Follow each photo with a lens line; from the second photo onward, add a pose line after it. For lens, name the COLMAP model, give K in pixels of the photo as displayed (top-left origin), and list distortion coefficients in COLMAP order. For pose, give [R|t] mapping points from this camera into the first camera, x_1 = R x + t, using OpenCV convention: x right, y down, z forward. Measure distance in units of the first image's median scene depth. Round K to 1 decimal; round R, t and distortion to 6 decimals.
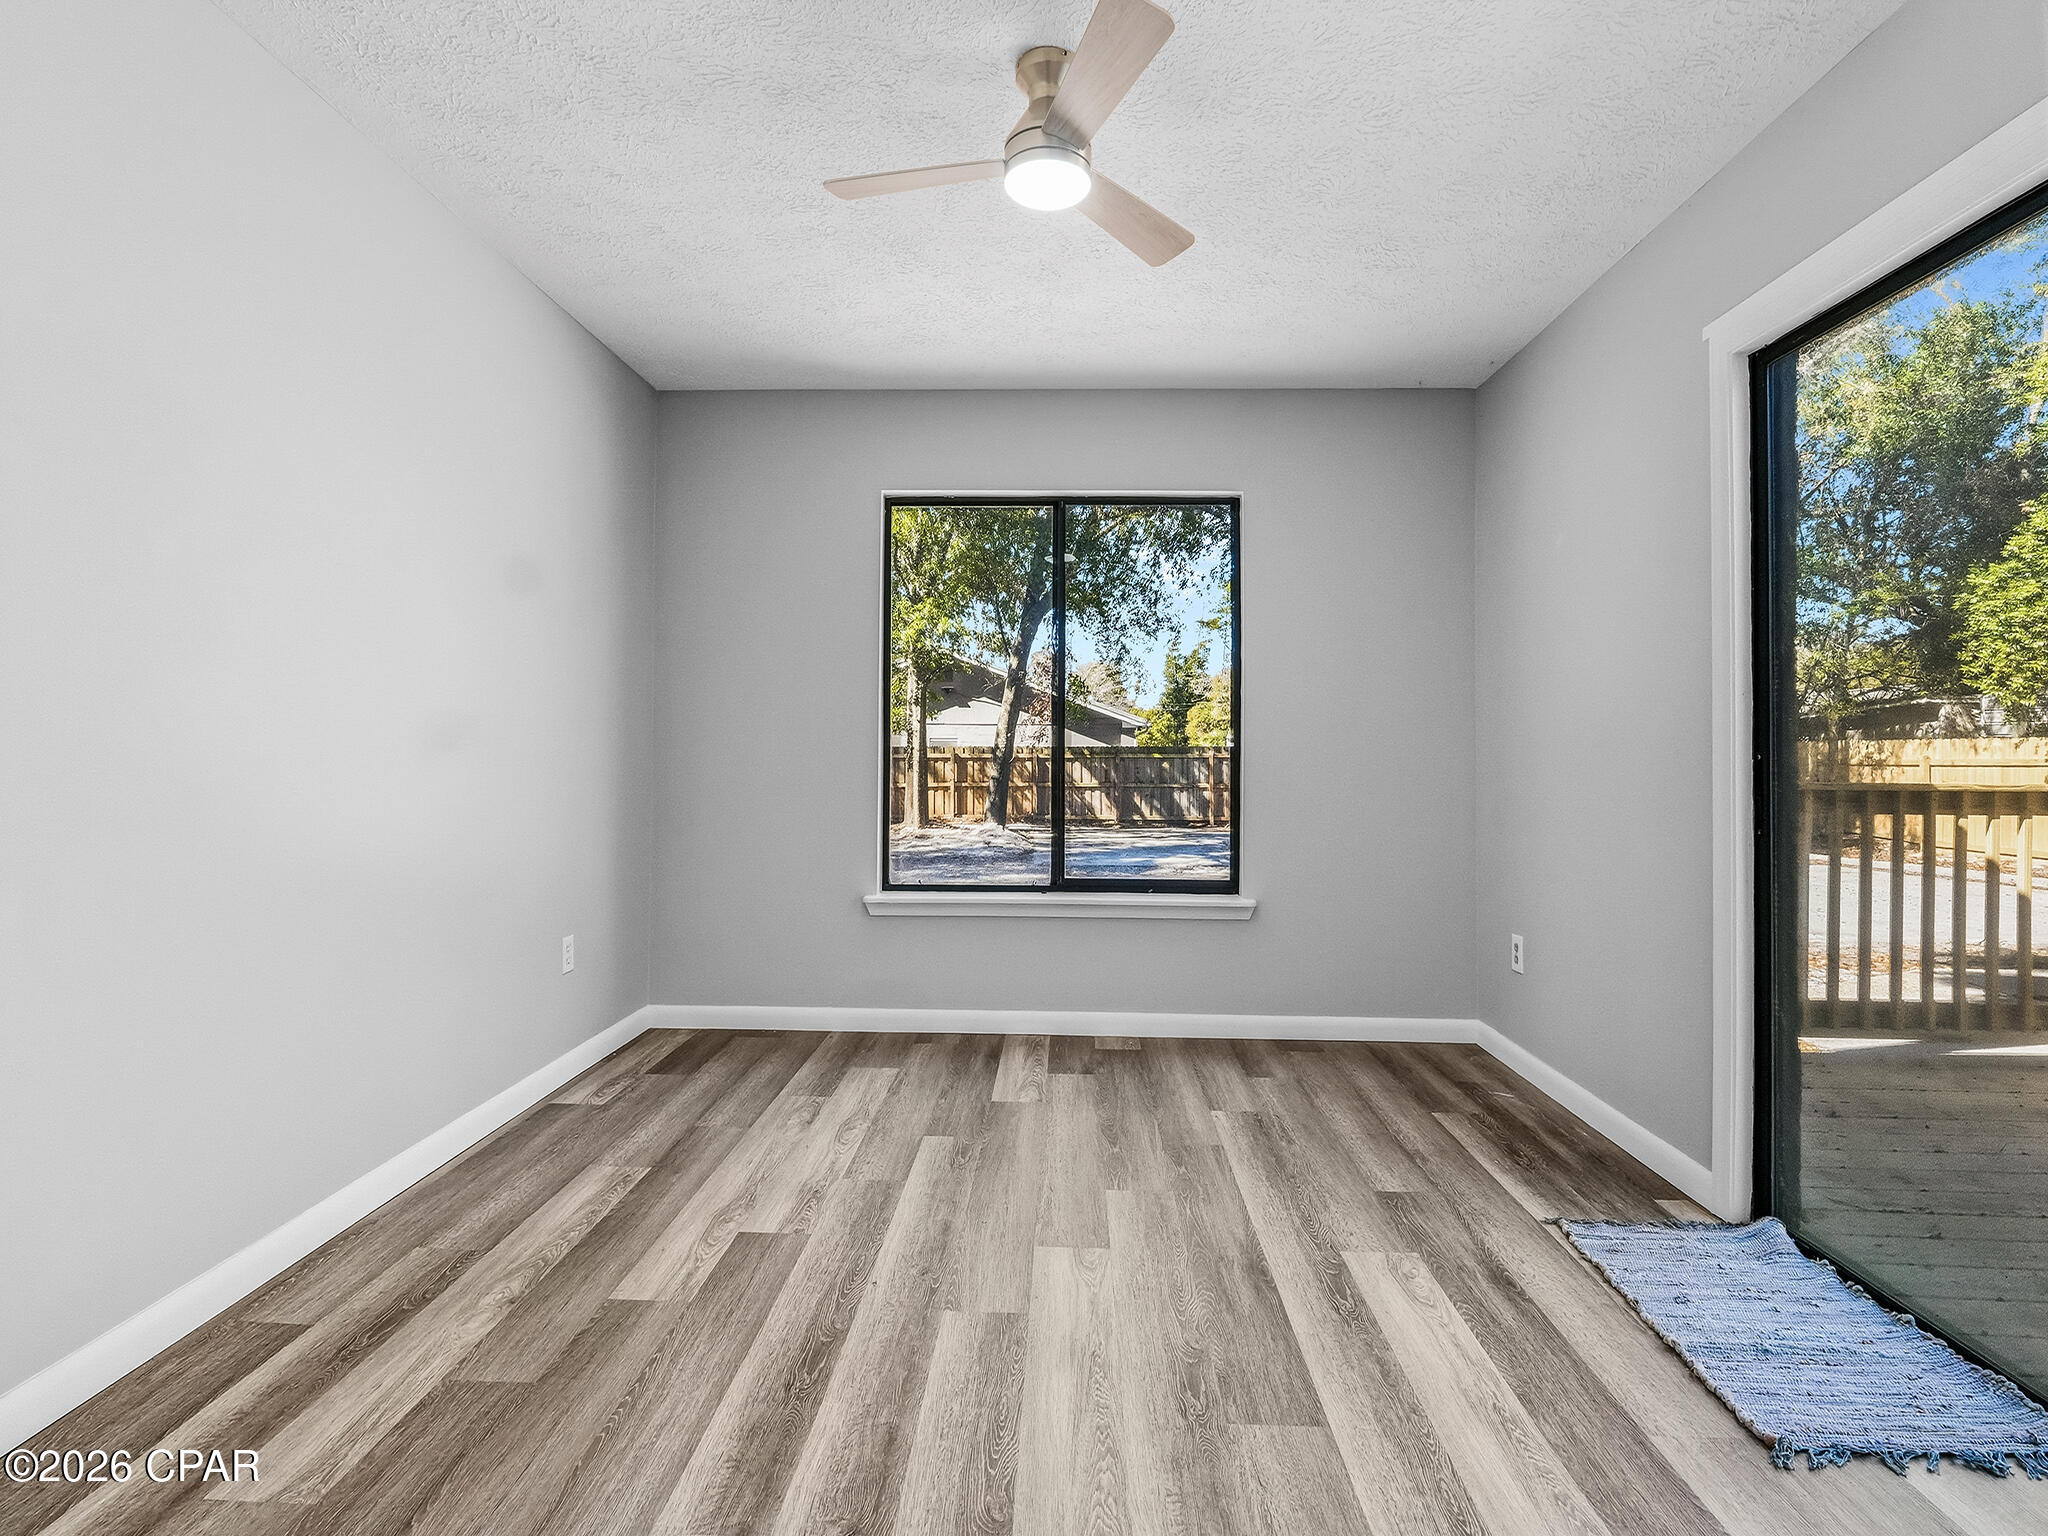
lens RADIAL K [[951.7, 0, 1022.3], [0, 951.7, 734.2], [0, 0, 1]] dist [-0.015299, 0.004940]
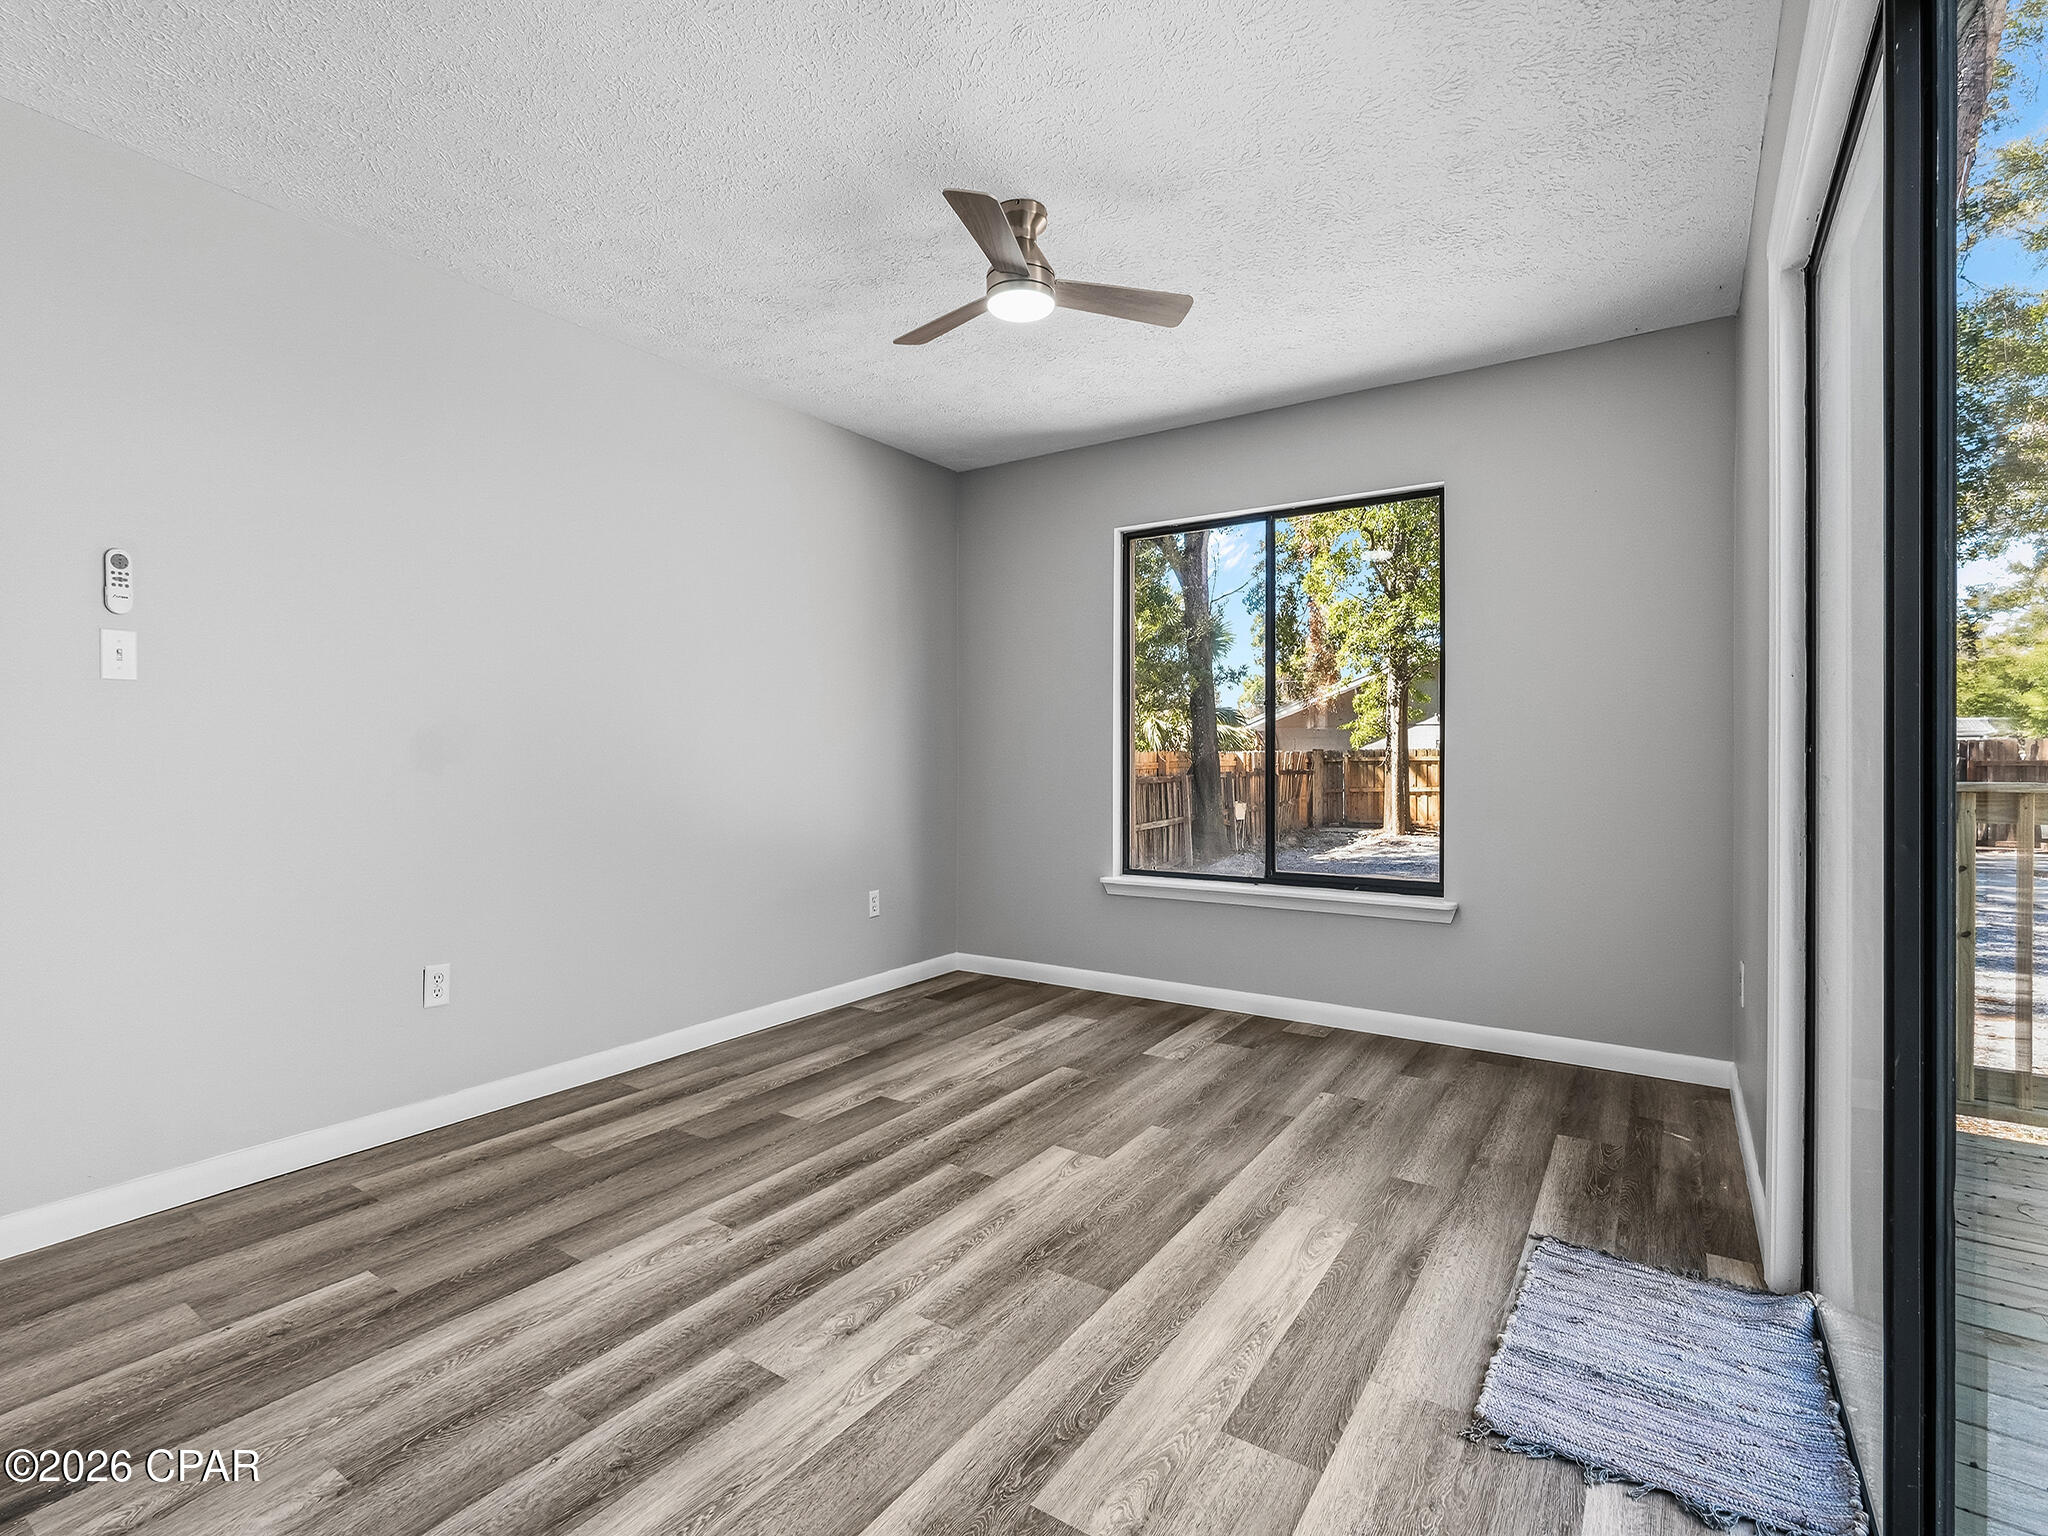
lens RADIAL K [[951.0, 0, 1025.7], [0, 951.0, 748.6], [0, 0, 1]] dist [-0.011346, 0.000961]
pose [[0.849921, -0.014721, -0.526705, 0.551748], [0.020022, 0.999790, 0.004366, 0.006267], [0.526530, -0.014257, 0.850037, -0.069161]]
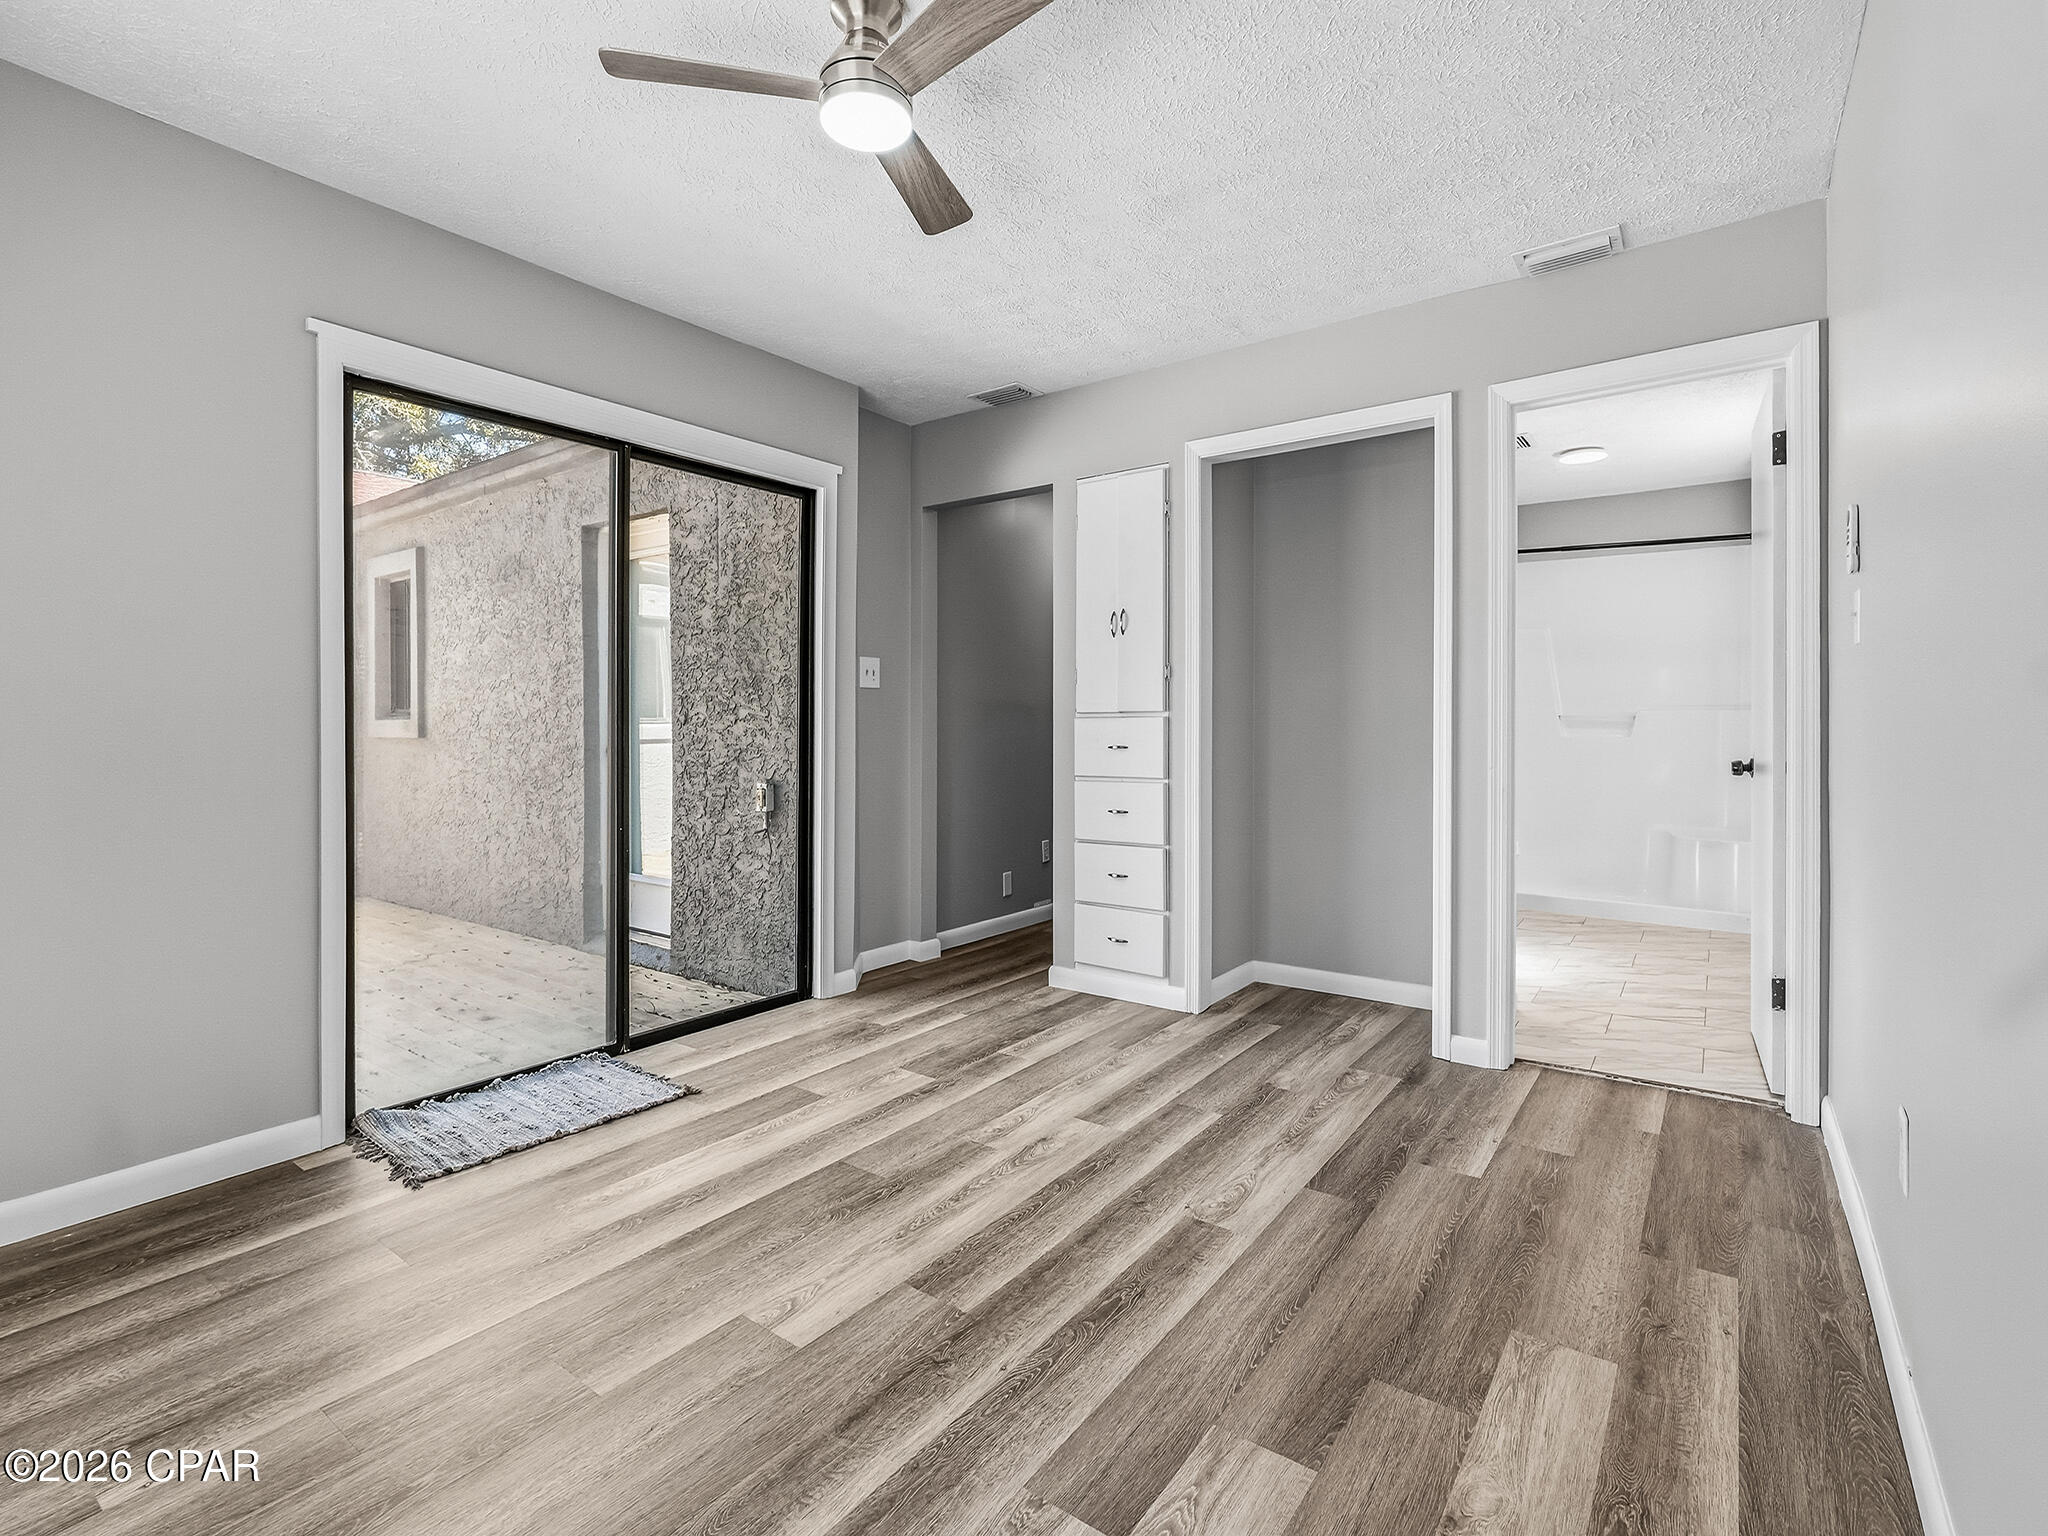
lens RADIAL K [[968.0, 0, 1063.2], [0, 968.0, 756.4], [0, 0, 1]] dist [0.000700, 0.000062]
pose [[-0.849164, -0.026008, 0.527488, -0.498615], [-0.016176, 0.999599, 0.023245, 0.017242], [-0.527881, 0.011206, -0.849244, 1.326187]]
